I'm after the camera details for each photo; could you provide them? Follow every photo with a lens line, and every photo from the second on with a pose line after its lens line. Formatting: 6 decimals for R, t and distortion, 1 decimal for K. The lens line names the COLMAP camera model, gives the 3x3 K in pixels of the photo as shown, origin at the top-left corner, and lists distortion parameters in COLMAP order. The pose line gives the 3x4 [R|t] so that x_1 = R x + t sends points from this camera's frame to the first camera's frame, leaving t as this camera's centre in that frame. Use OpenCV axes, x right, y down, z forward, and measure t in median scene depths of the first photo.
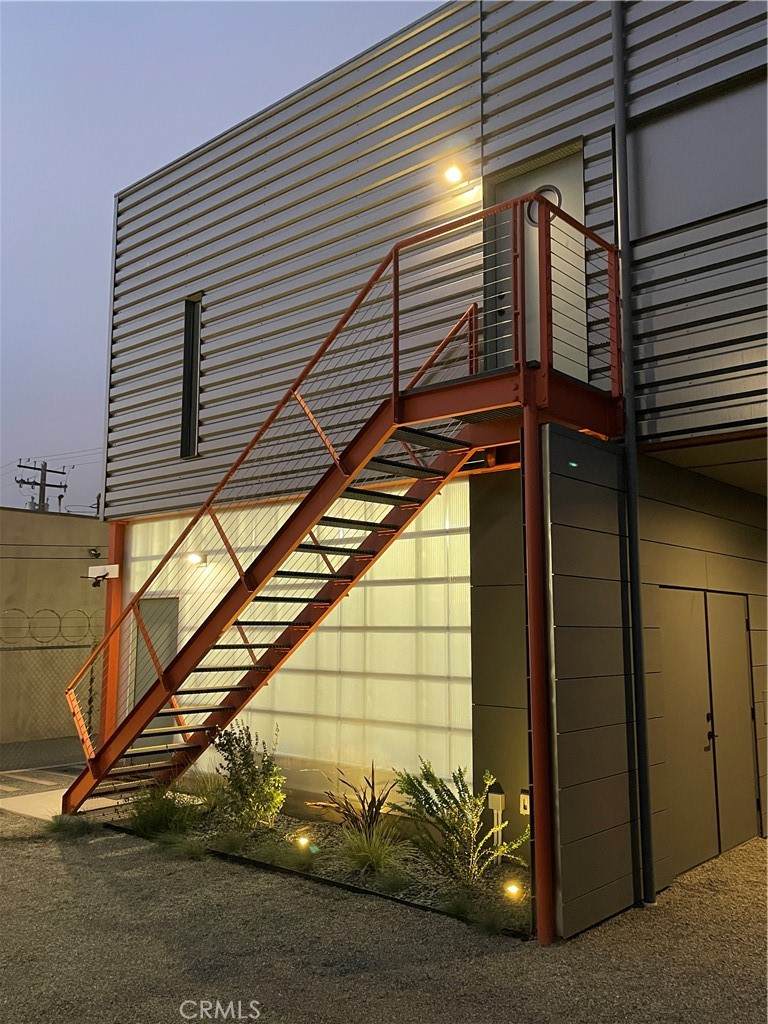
lens RADIAL K [[881.3, 0, 384.0], [0, 881.3, 512.0], [0, 0, 1]] dist [0.004054, 0.002476]
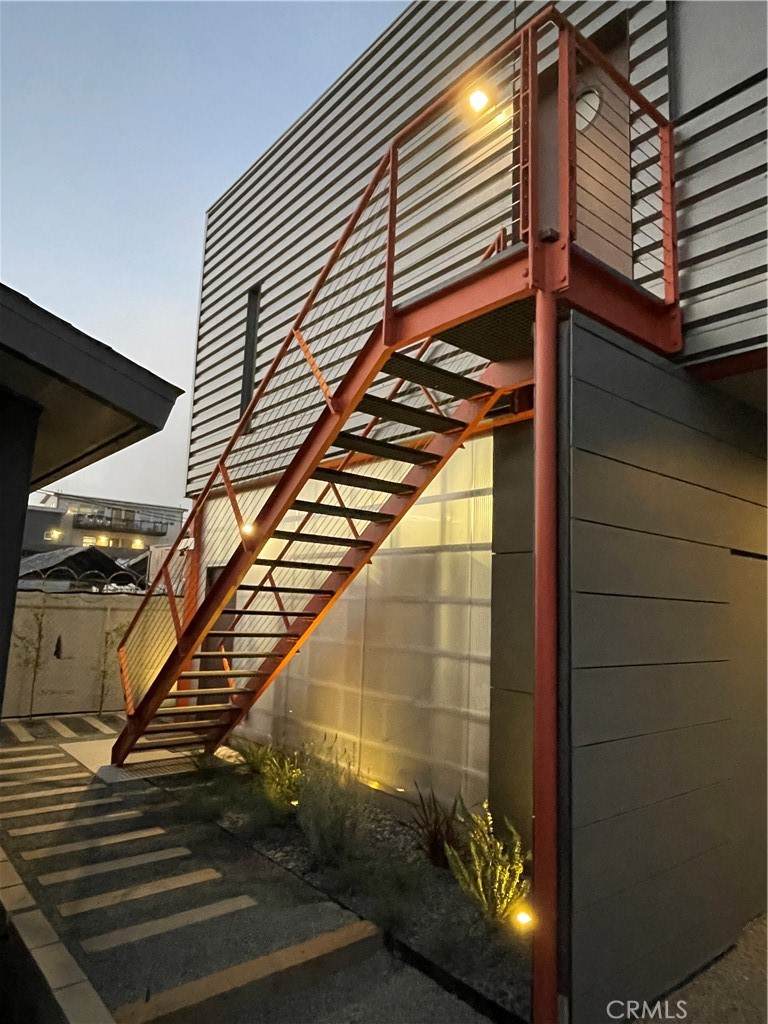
lens RADIAL K [[642.6, 0, 384.0], [0, 642.6, 512.0], [0, 0, 1]] dist [-0.018120, -0.000090]
pose [[0.986764, 0.009431, -0.161890, 0.091744], [-0.009754, 0.999952, -0.001199, 0.042722], [0.161871, 0.002762, 0.986808, 0.345790]]
